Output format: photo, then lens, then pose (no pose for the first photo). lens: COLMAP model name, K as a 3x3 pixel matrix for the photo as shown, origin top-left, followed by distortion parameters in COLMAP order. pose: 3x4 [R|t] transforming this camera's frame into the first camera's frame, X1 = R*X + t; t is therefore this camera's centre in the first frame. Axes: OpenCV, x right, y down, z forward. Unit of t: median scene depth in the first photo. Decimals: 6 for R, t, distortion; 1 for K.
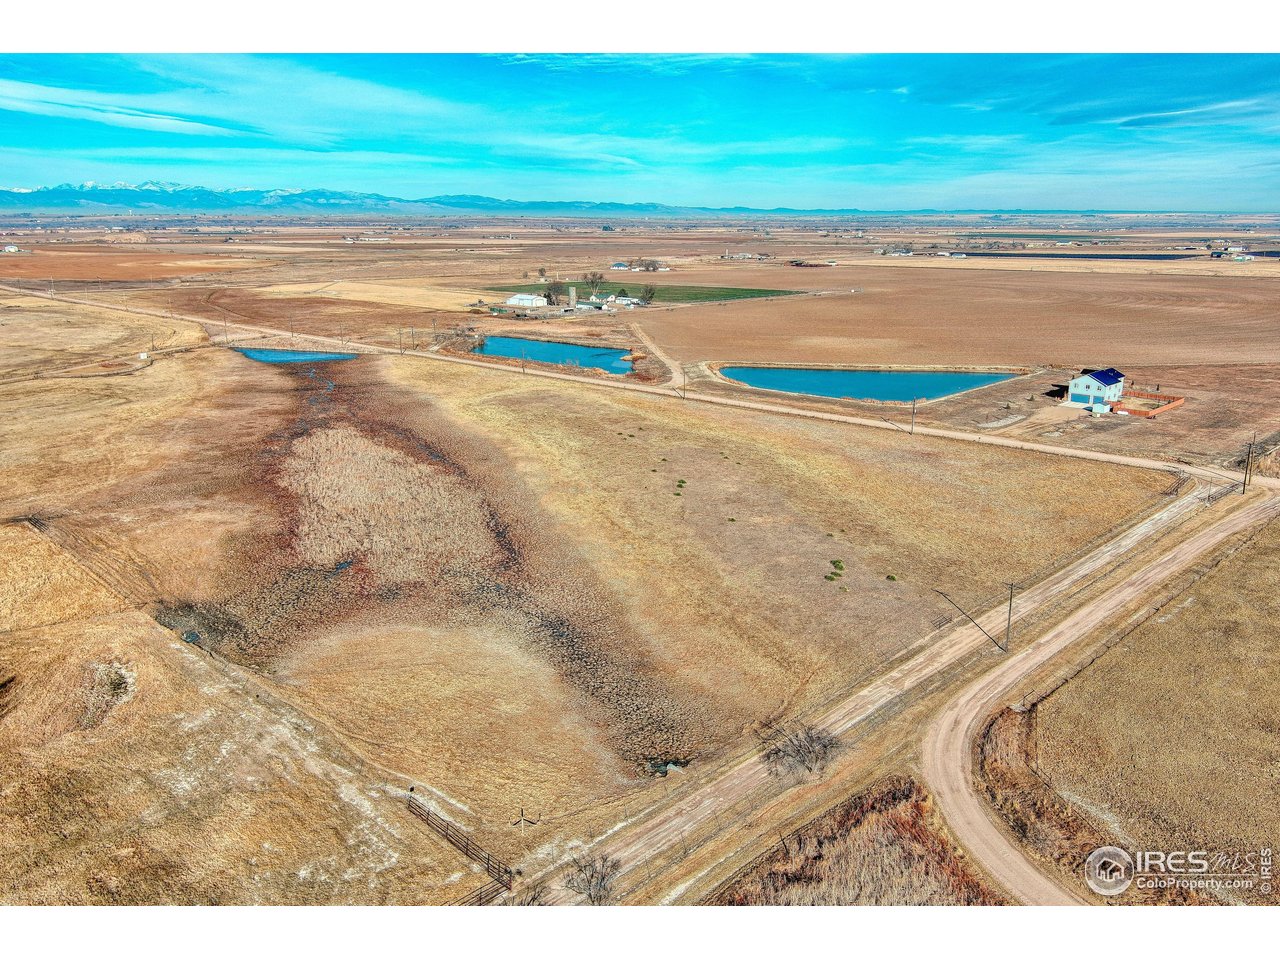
lens RADIAL K [[988.0, 0, 637.4], [0, 988.0, 472.3], [0, 0, 1]] dist [0.019506, -0.032893]
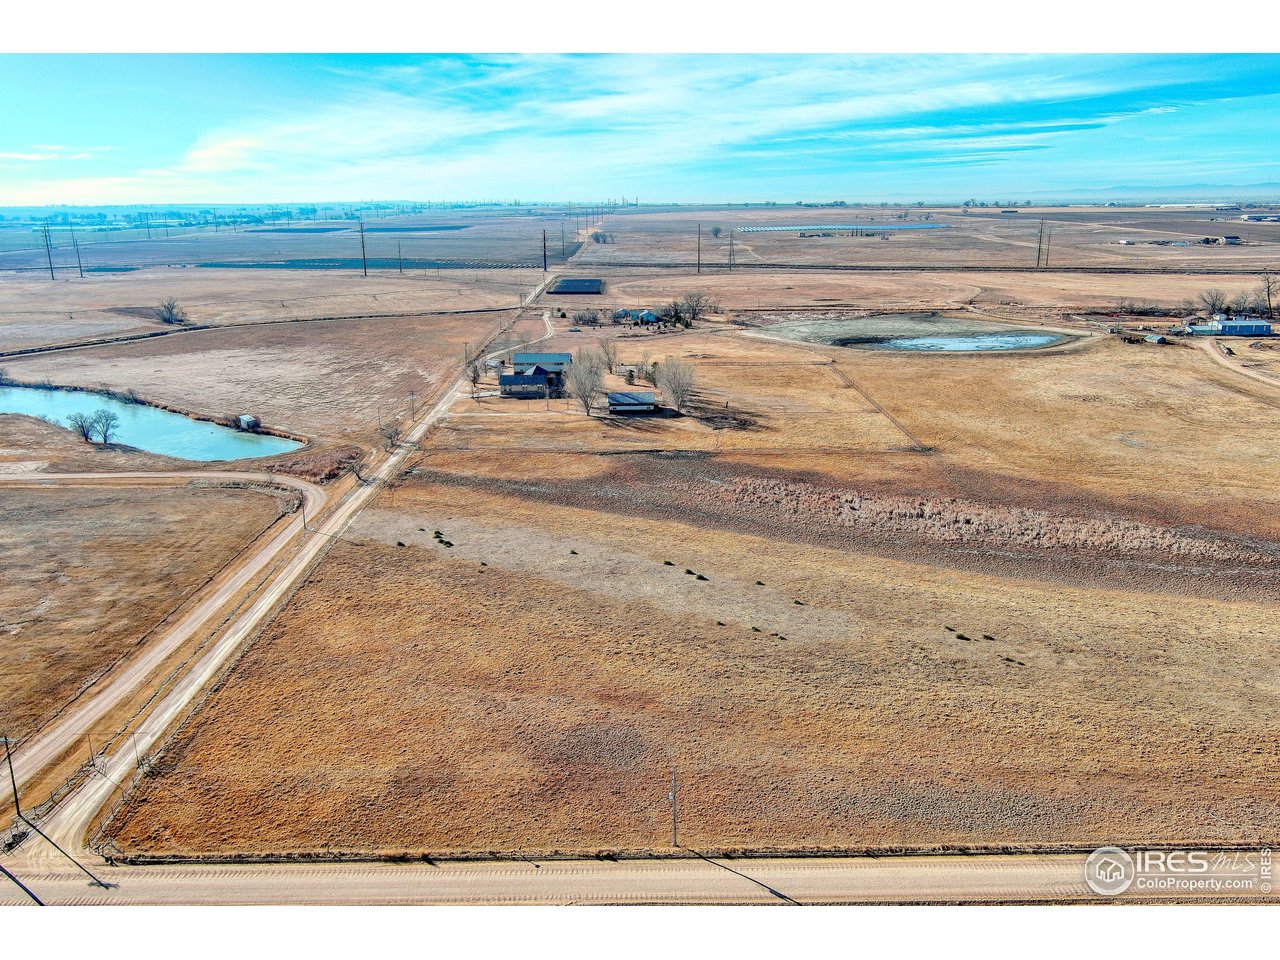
lens RADIAL K [[988.0, 0, 642.7], [0, 988.0, 481.5], [0, 0, 1]] dist [0.019506, -0.032893]
pose [[-0.703597, 0.203608, -0.680804, 0.860867], [-0.167205, 0.883734, 0.437101, -0.575172], [0.690647, 0.421377, -0.587749, 1.838292]]
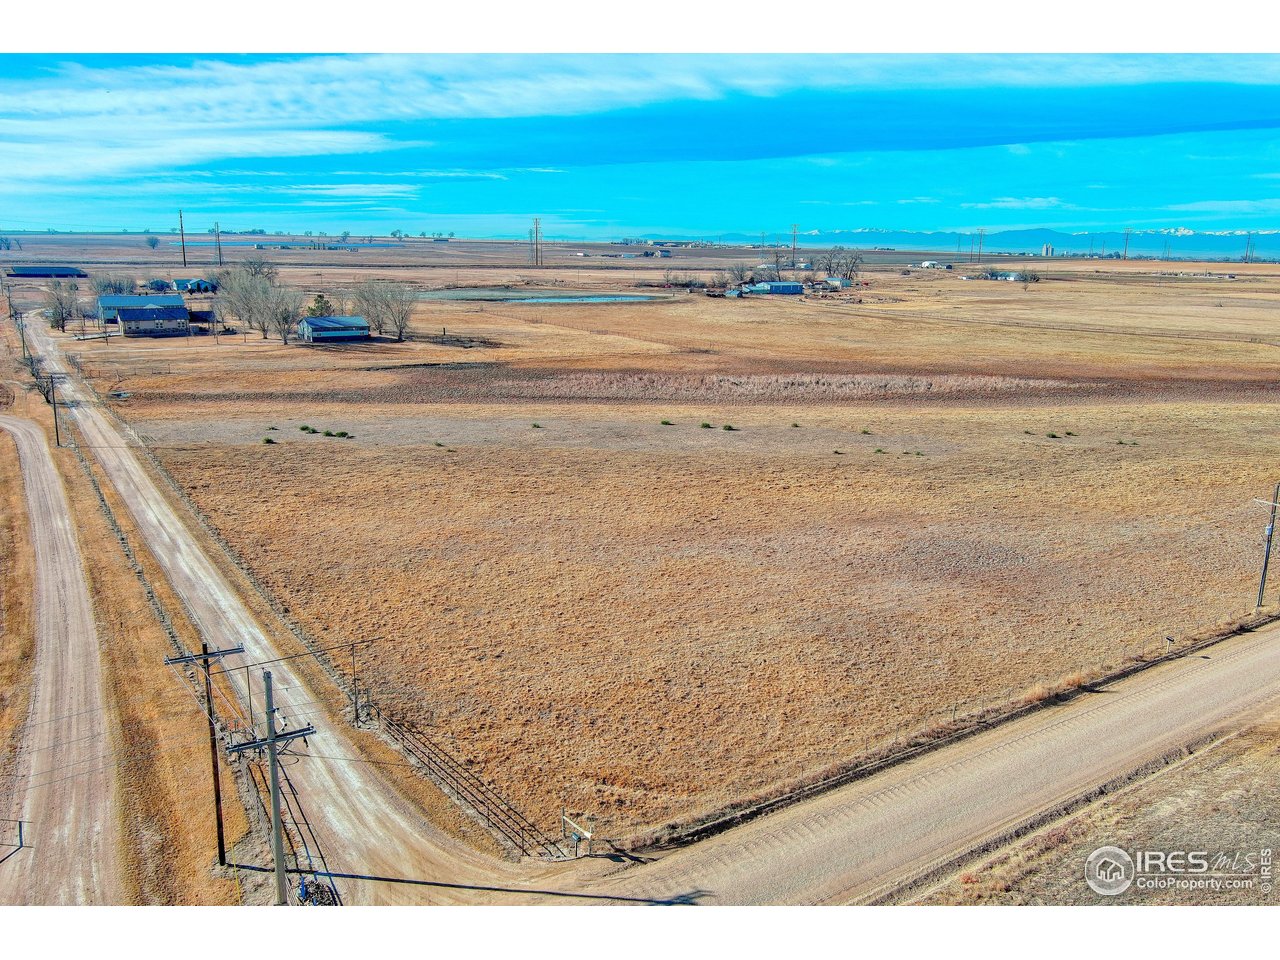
lens RADIAL K [[988.0, 0, 641.5], [0, 988.0, 479.0], [0, 0, 1]] dist [0.019506, -0.032893]
pose [[-0.206228, 0.224443, -0.952416, 0.946341], [-0.260342, 0.925670, 0.274512, -0.172889], [0.943235, 0.304566, -0.132467, 1.317847]]
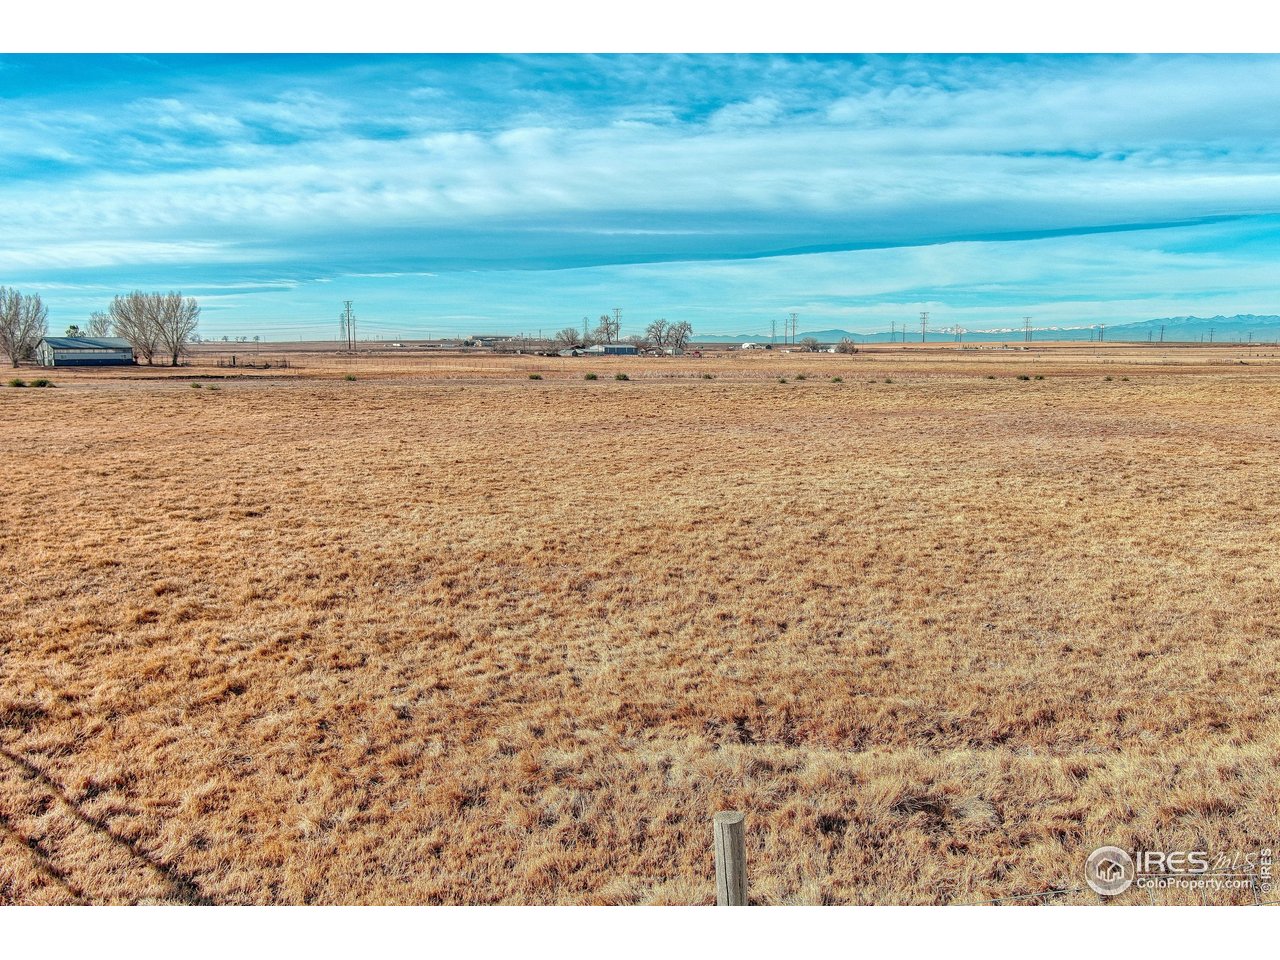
lens RADIAL K [[988.0, 0, 640.6], [0, 988.0, 478.5], [0, 0, 1]] dist [0.019506, -0.032893]
pose [[-0.026918, 0.129628, -0.991197, 0.727603], [-0.245895, 0.960231, 0.132256, -0.014560], [0.968923, 0.247291, 0.006027, 1.283539]]
